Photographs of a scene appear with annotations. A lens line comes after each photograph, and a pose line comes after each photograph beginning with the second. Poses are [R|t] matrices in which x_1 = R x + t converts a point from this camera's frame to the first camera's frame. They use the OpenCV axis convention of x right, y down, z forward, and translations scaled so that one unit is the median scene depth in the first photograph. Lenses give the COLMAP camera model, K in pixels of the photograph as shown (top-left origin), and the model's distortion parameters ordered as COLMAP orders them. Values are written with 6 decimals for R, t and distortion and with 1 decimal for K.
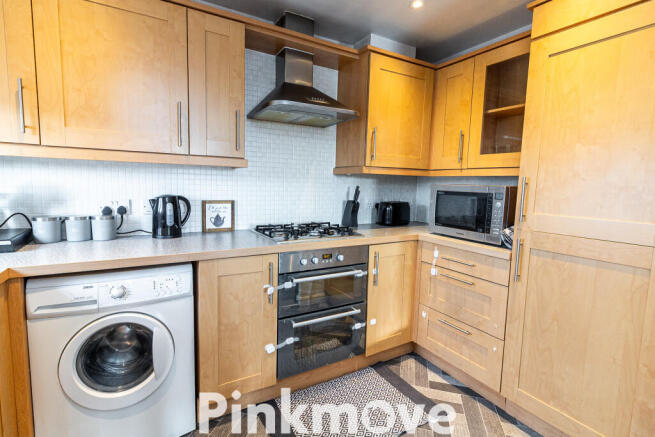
lens RADIAL K [[306.7, 0, 325.0], [0, 306.7, 214.9], [0, 0, 1]] dist [-0.000193, 0.000049]
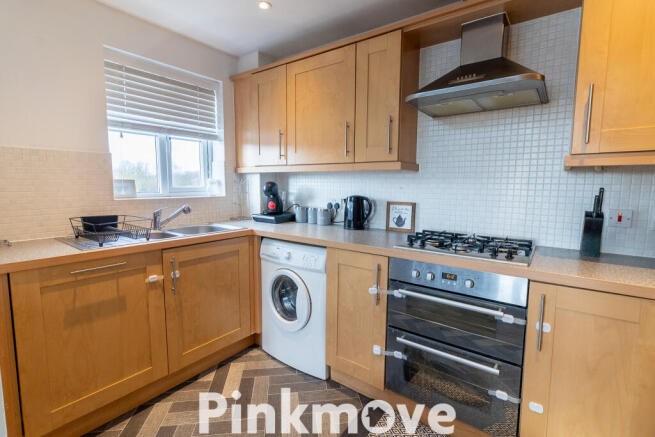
lens RADIAL K [[306.7, 0, 325.0], [0, 306.7, 214.9], [0, 0, 1]] dist [-0.000193, 0.000049]
pose [[0.395608, 0.073121, -0.915504, 0.587092], [-0.089445, 0.995154, 0.040832, -0.025961], [0.914054, 0.065733, 0.400231, 0.382260]]
